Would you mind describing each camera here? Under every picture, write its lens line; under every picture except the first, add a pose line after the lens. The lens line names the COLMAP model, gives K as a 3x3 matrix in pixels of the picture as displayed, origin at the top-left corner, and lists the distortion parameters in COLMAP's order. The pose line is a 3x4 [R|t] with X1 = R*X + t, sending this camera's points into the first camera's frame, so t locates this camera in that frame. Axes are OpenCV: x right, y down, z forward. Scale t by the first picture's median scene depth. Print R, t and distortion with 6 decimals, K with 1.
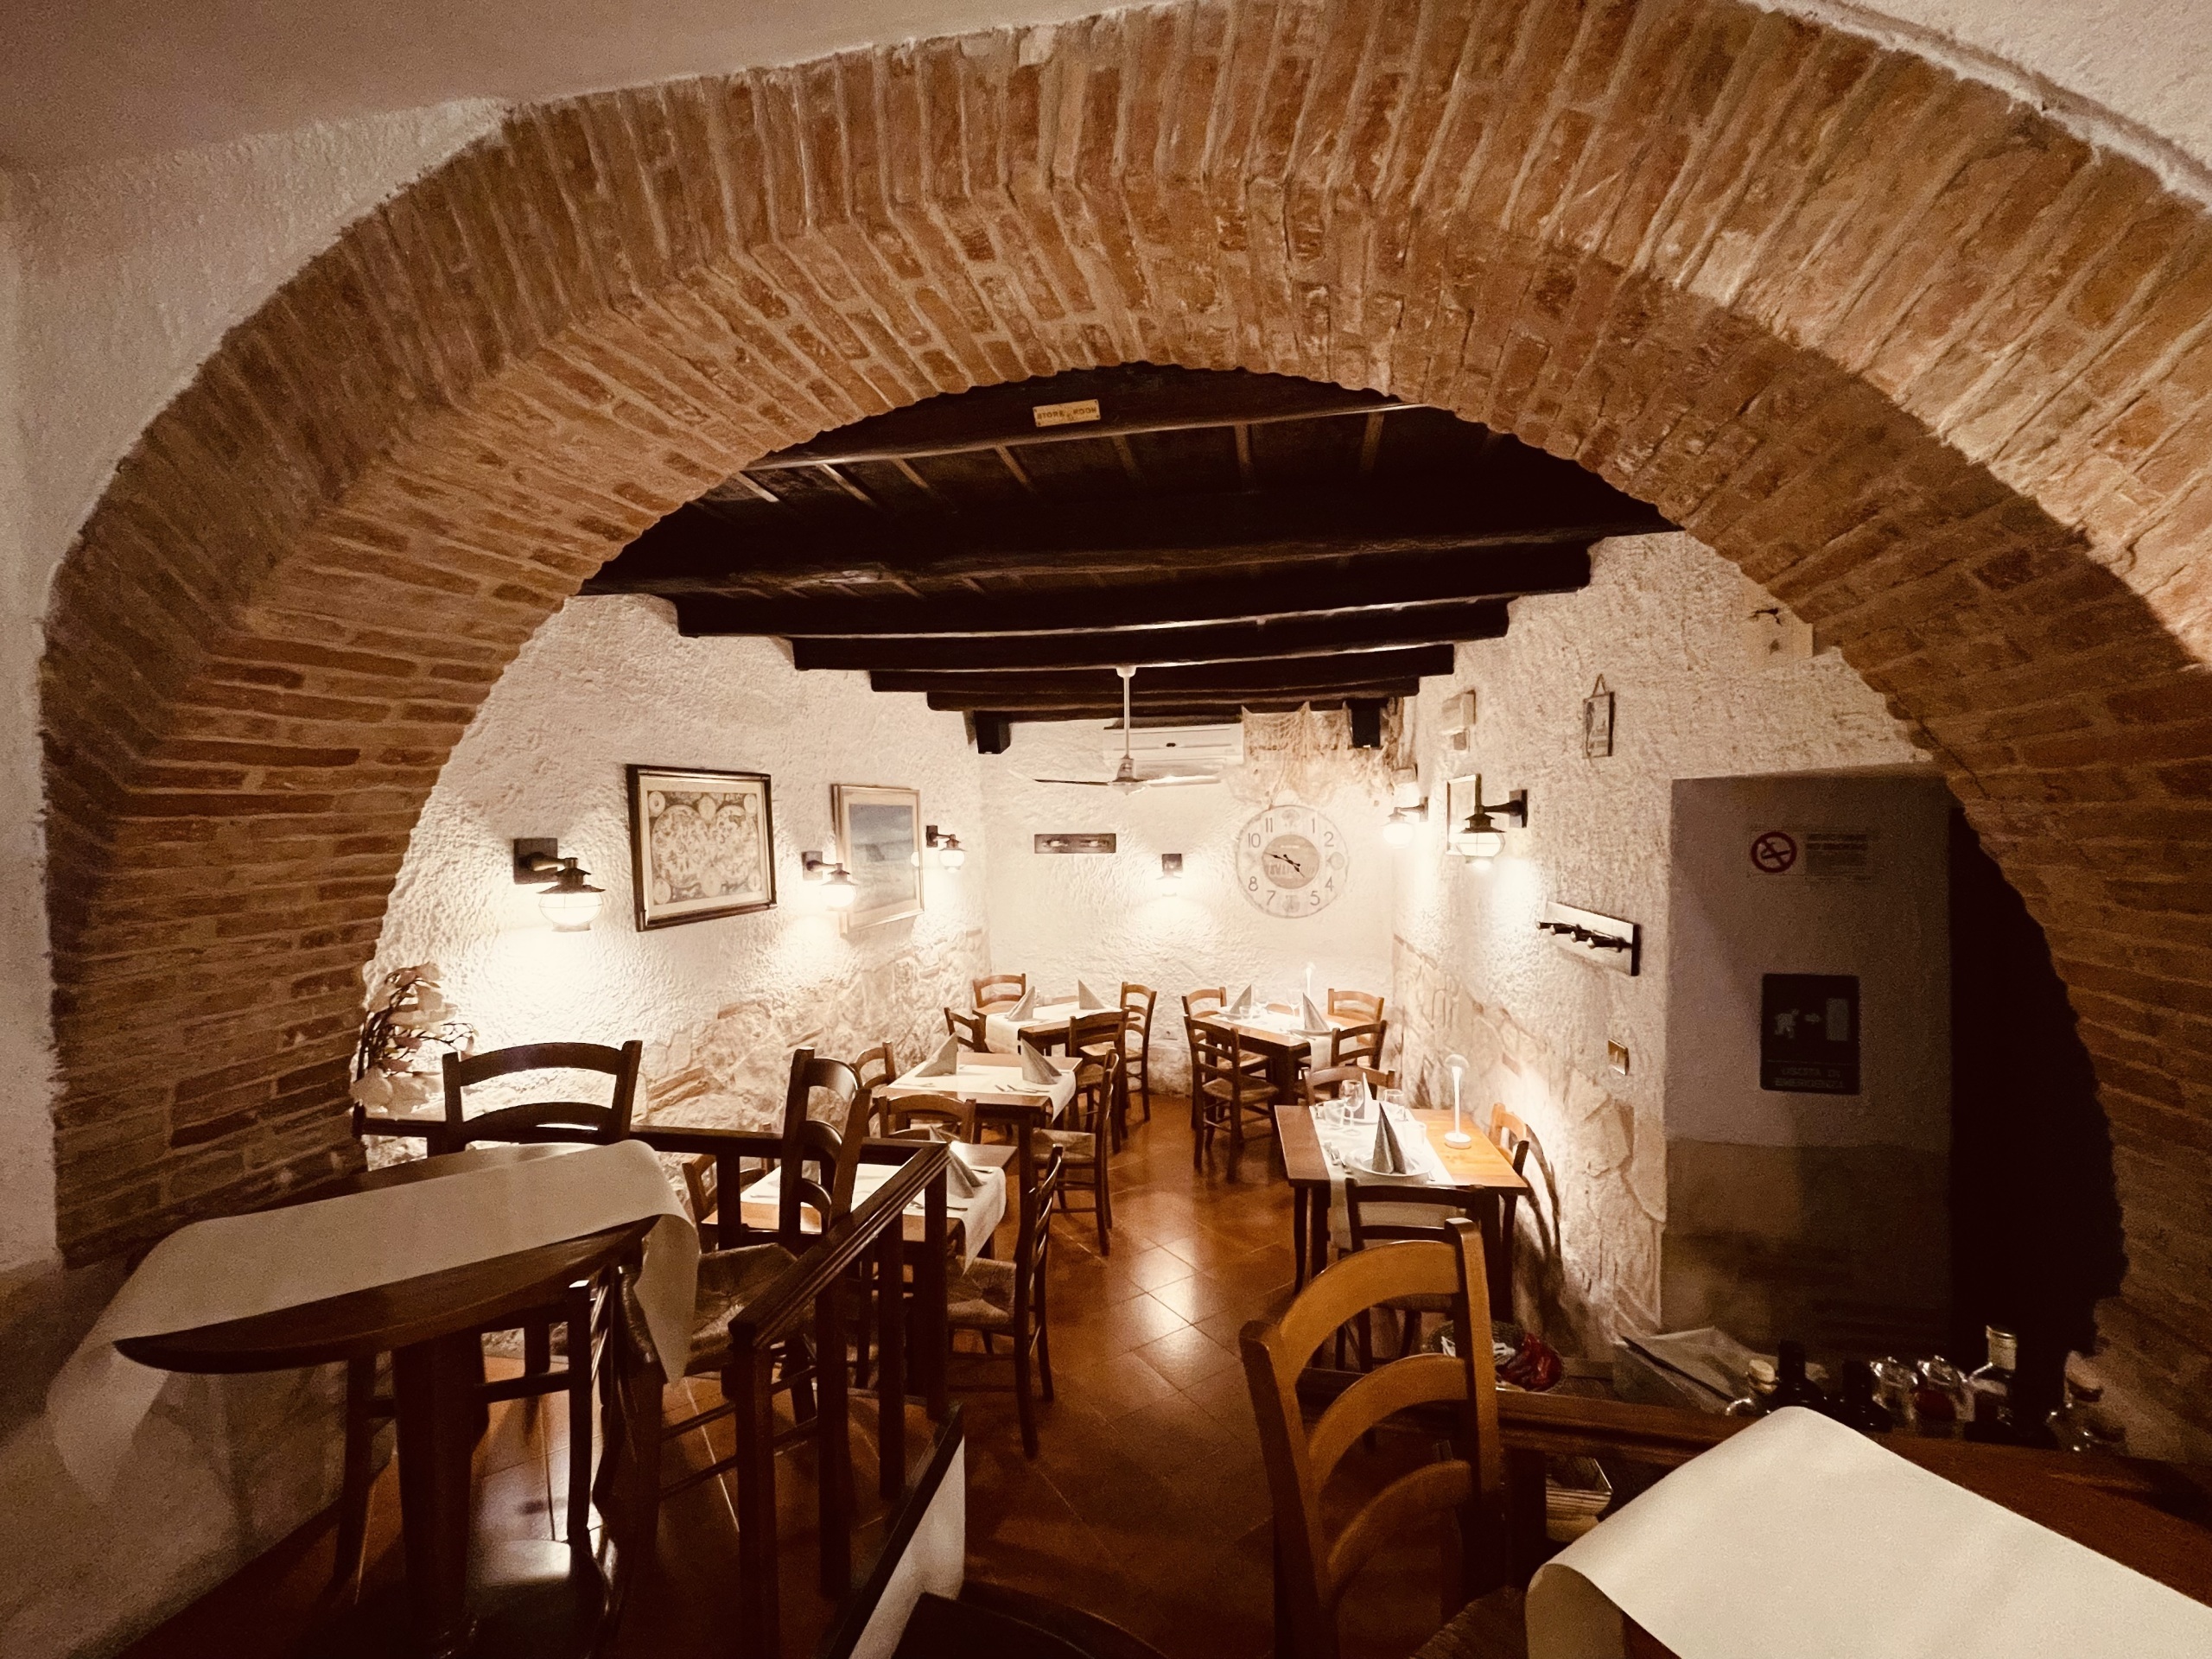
lens RADIAL K [[900.2, 0, 1109.7], [0, 900.2, 824.4], [0, 0, 1]] dist [0.000452, -0.000680]
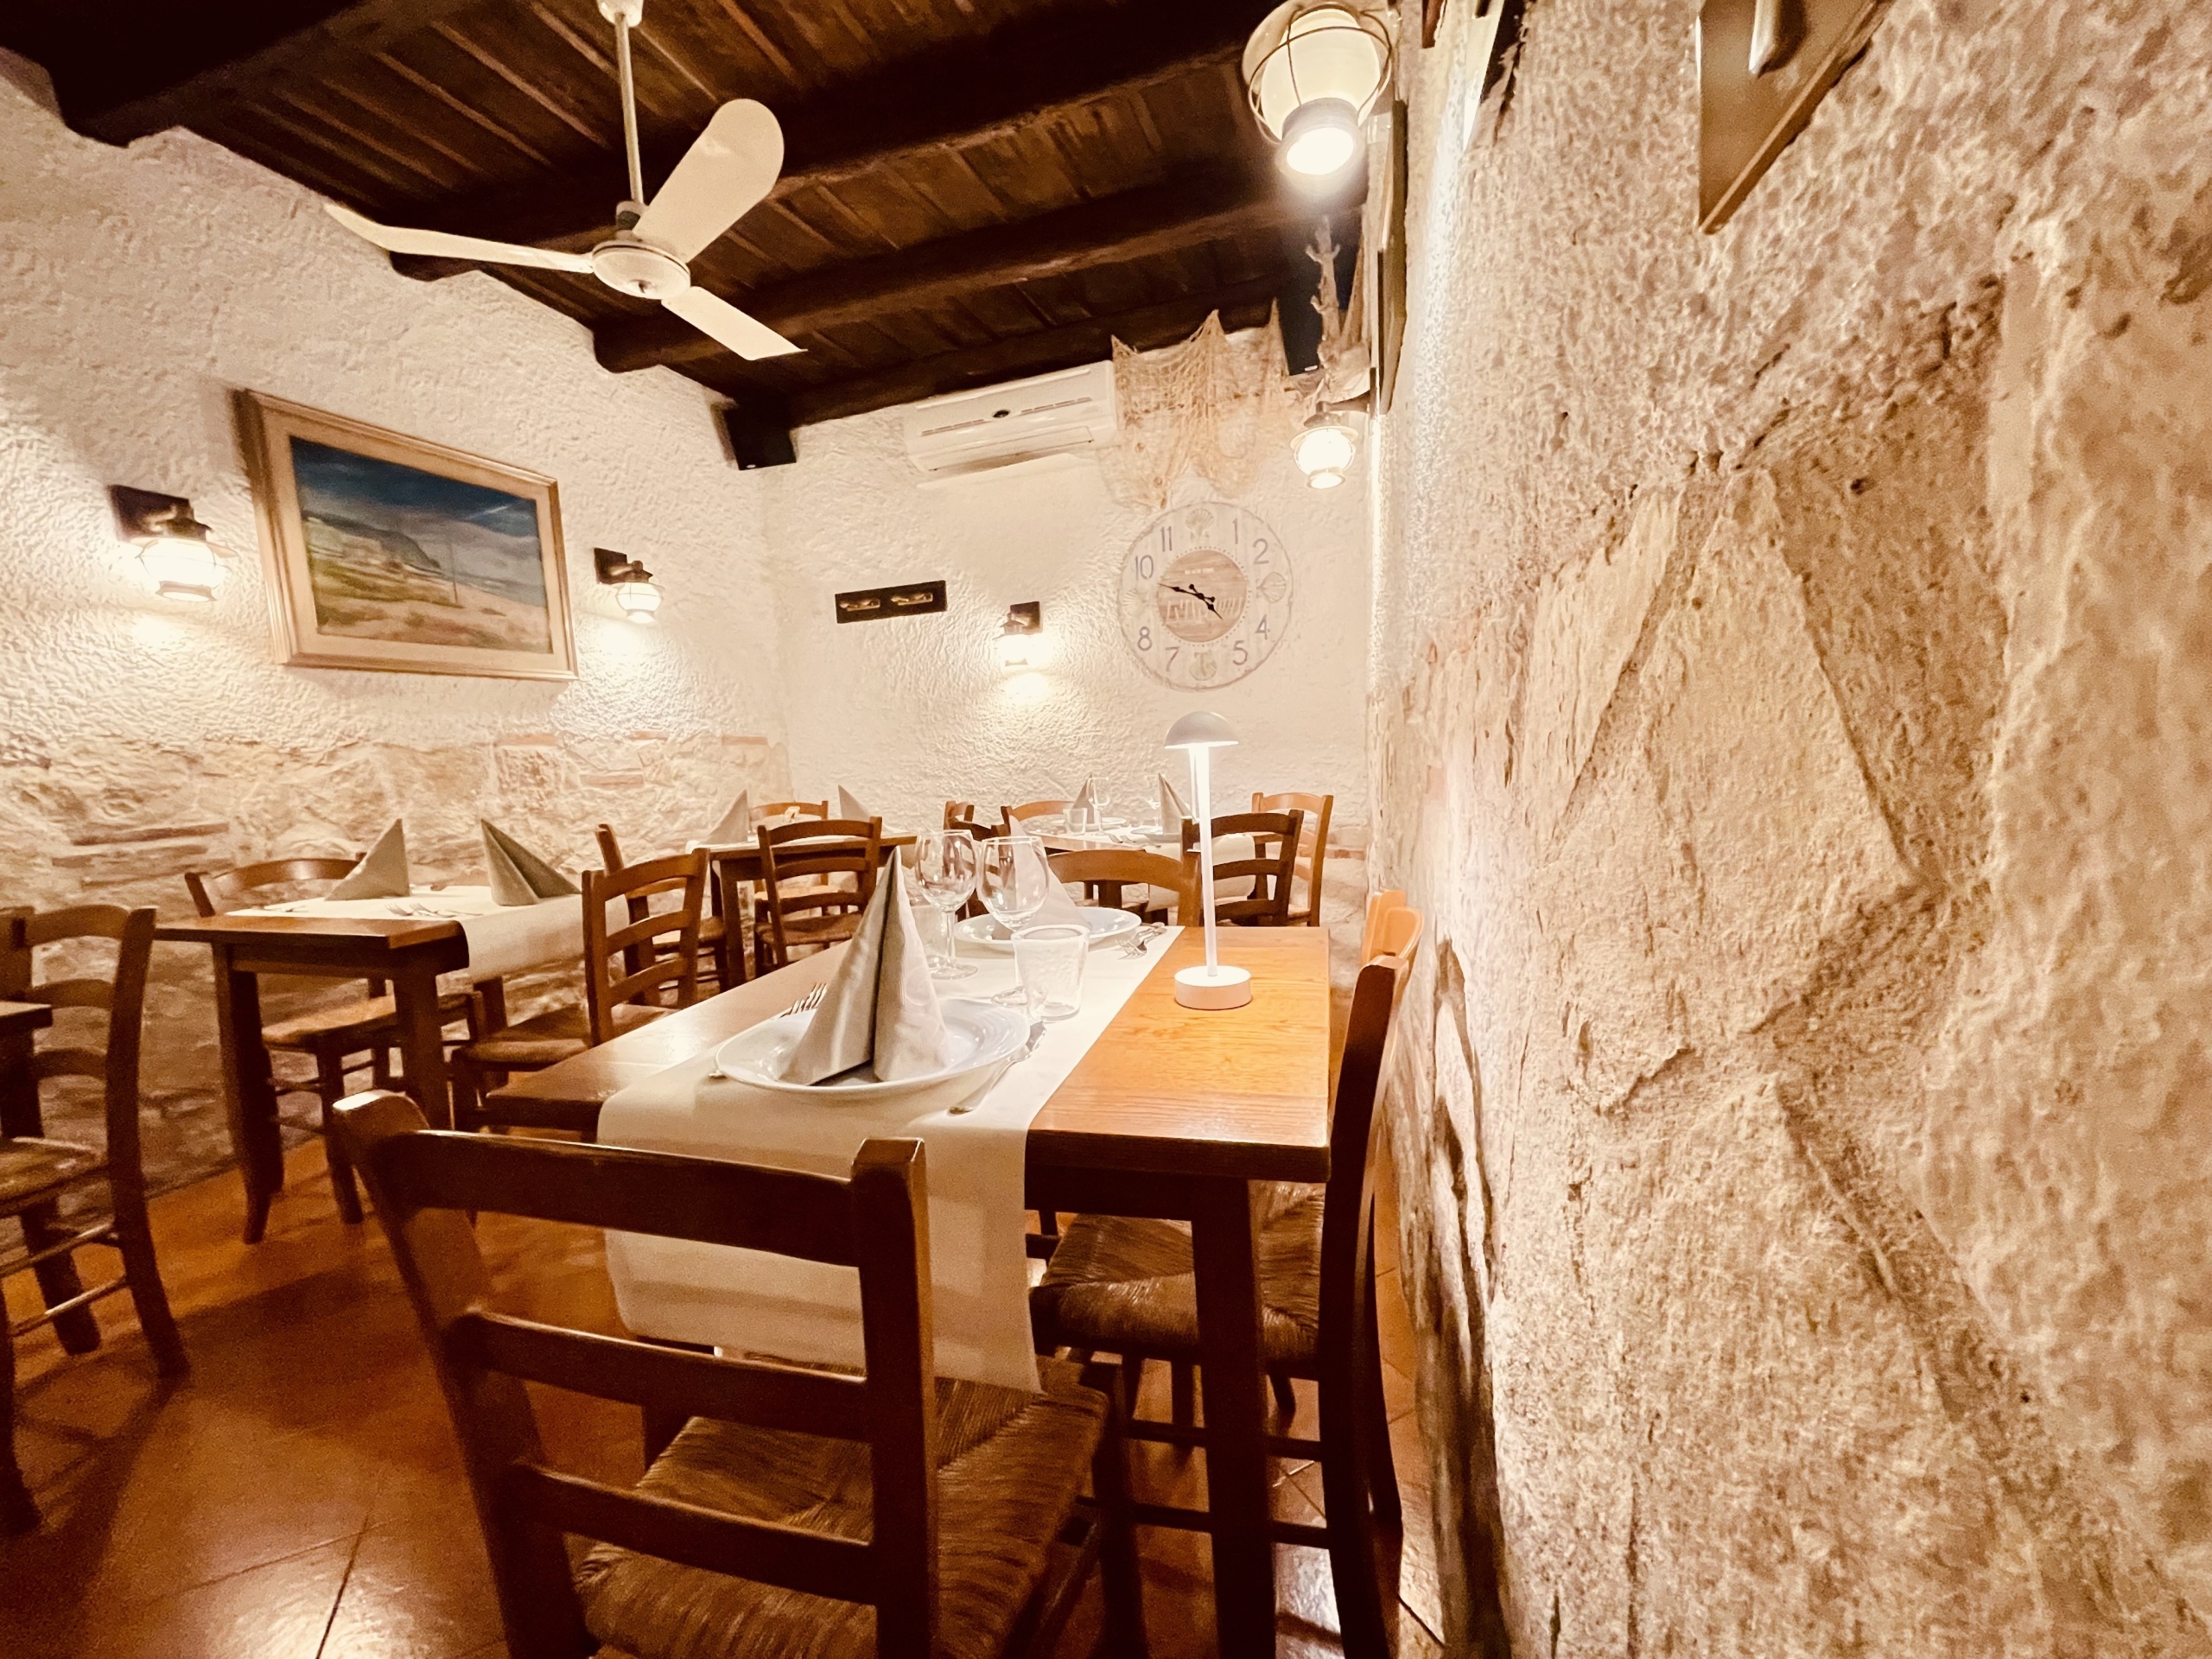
lens RADIAL K [[900.2, 0, 1110.5], [0, 900.2, 823.6], [0, 0, 1]] dist [0.000452, -0.000680]
pose [[0.992056, -0.023828, -0.123523, 0.476452], [0.033510, 0.996475, 0.076905, 0.328992], [0.121255, -0.080433, 0.989357, 0.843737]]
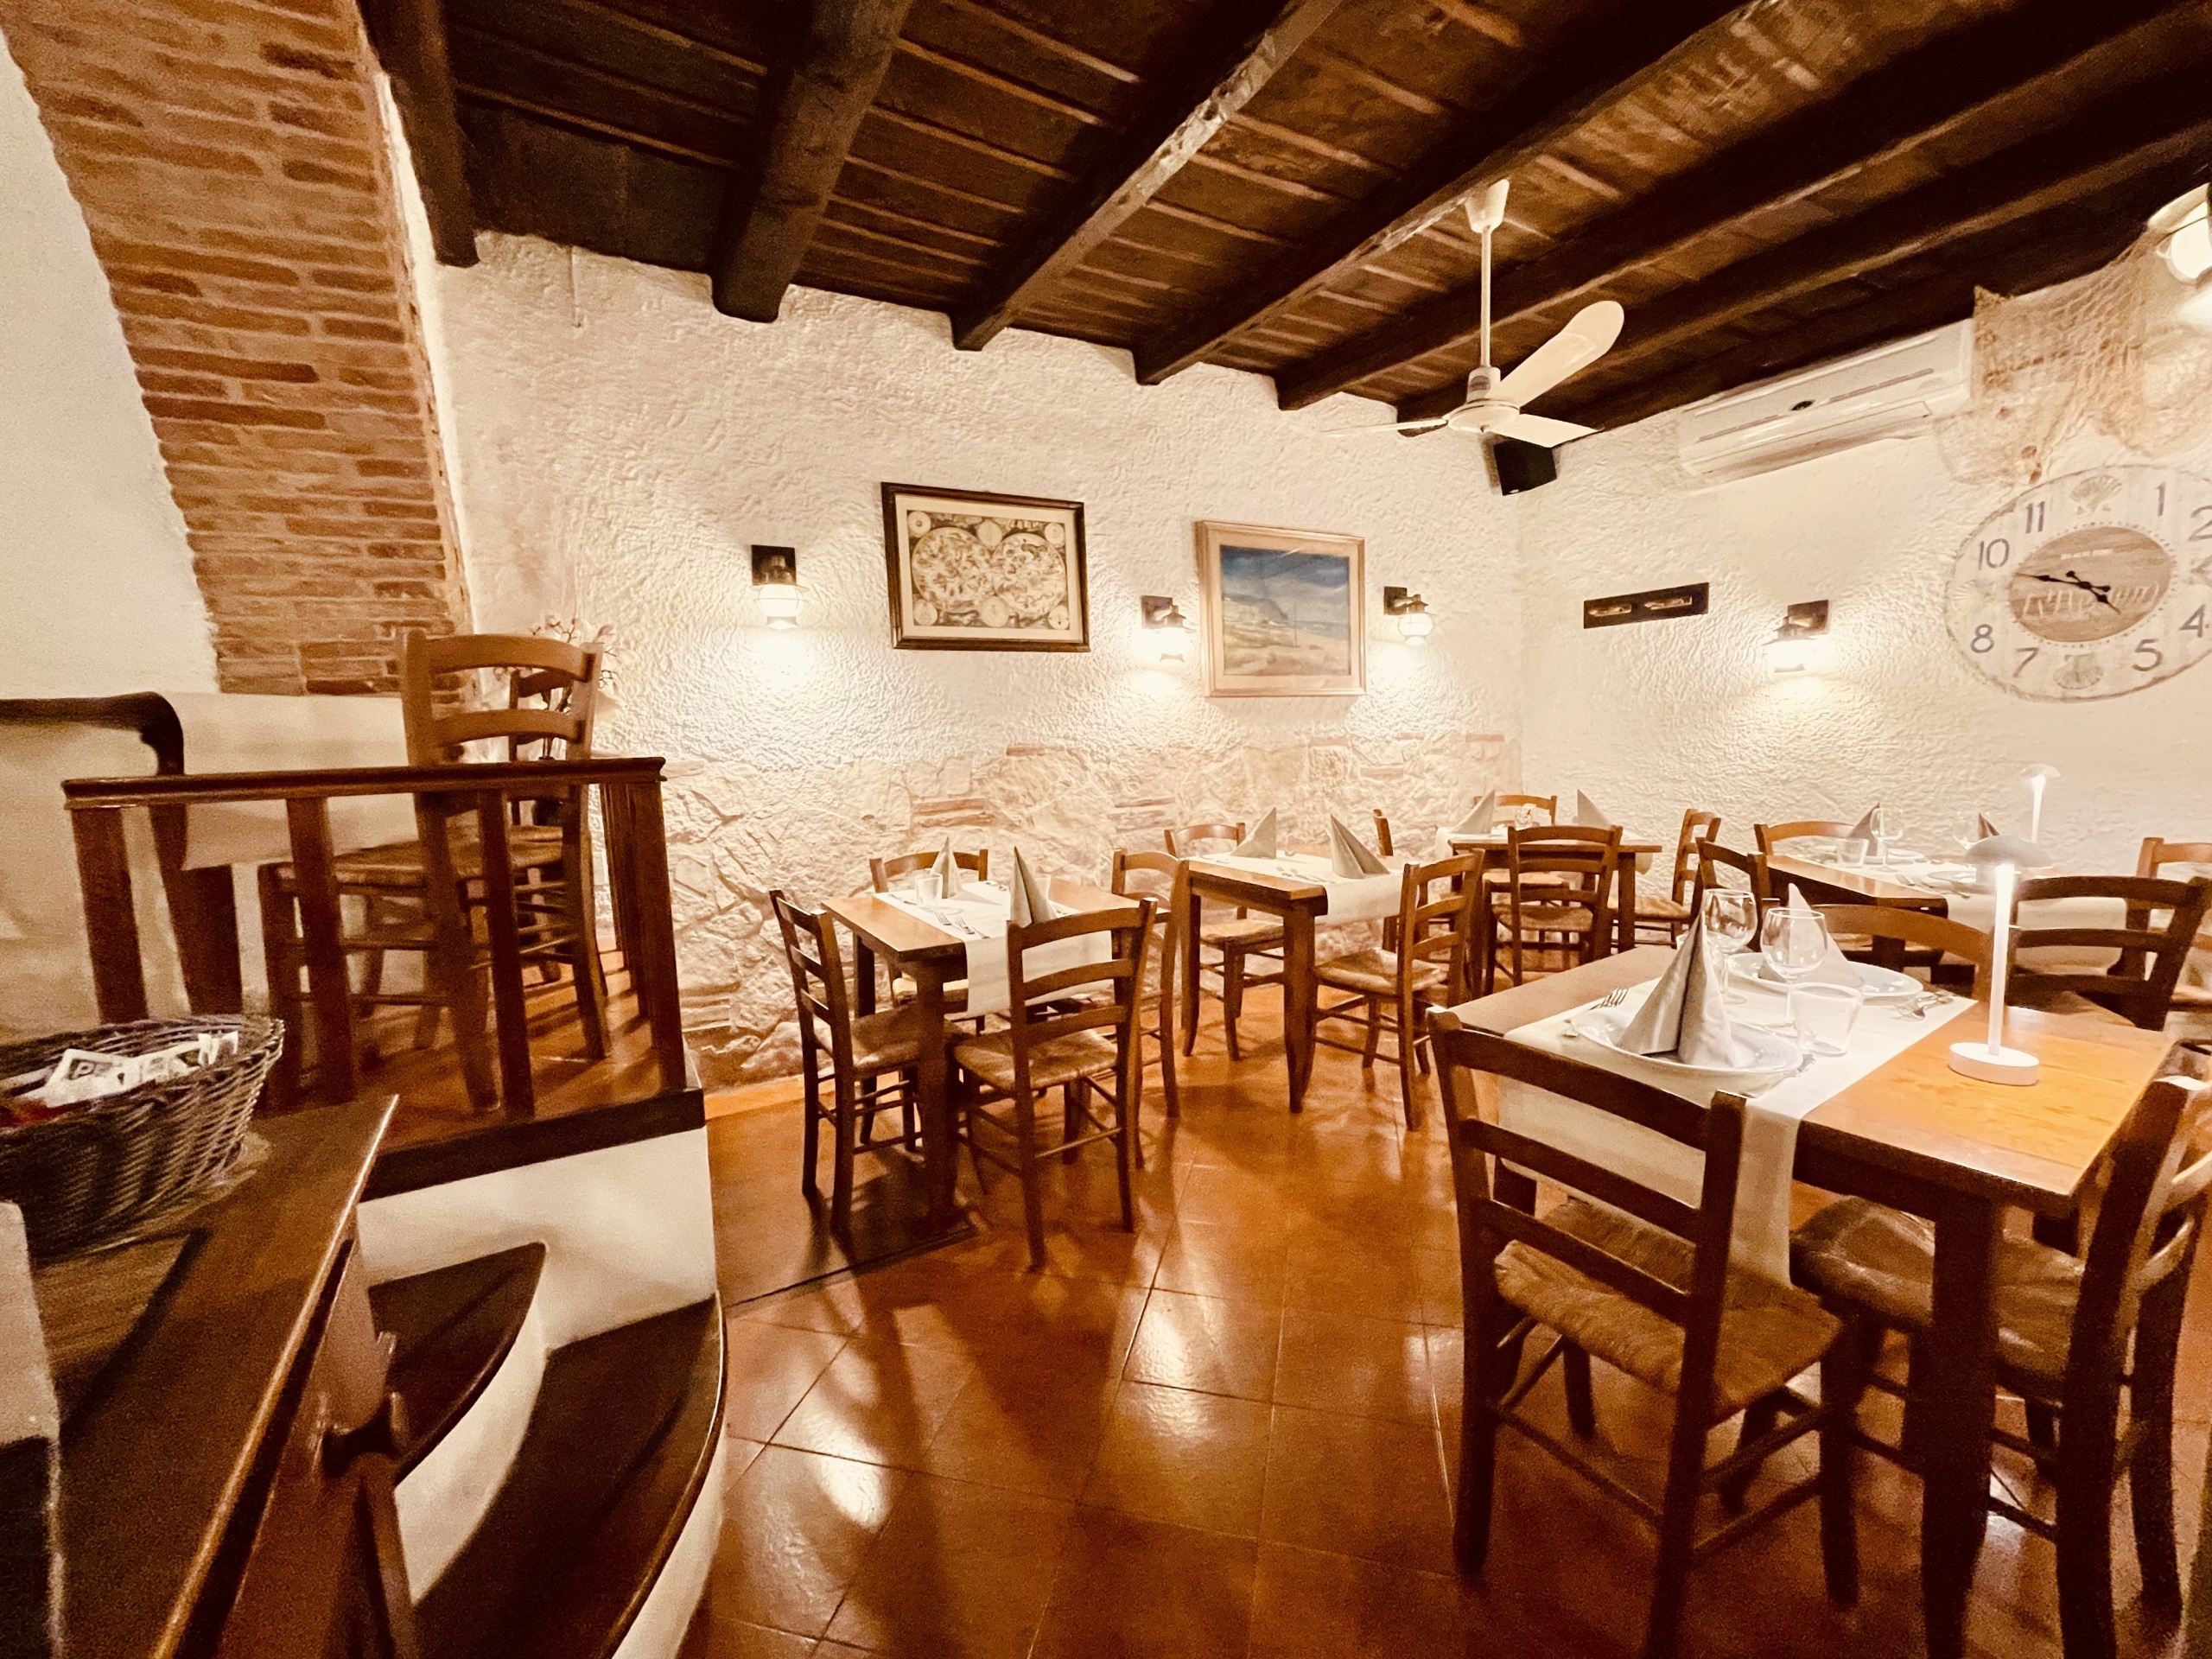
lens RADIAL K [[900.2, 0, 1109.9], [0, 900.2, 822.8], [0, 0, 1]] dist [0.000452, -0.000680]
pose [[0.660082, 0.071942, -0.747741, 0.508860], [0.011609, 0.994308, 0.105913, 0.253207], [0.751104, -0.078592, 0.655489, 0.592058]]
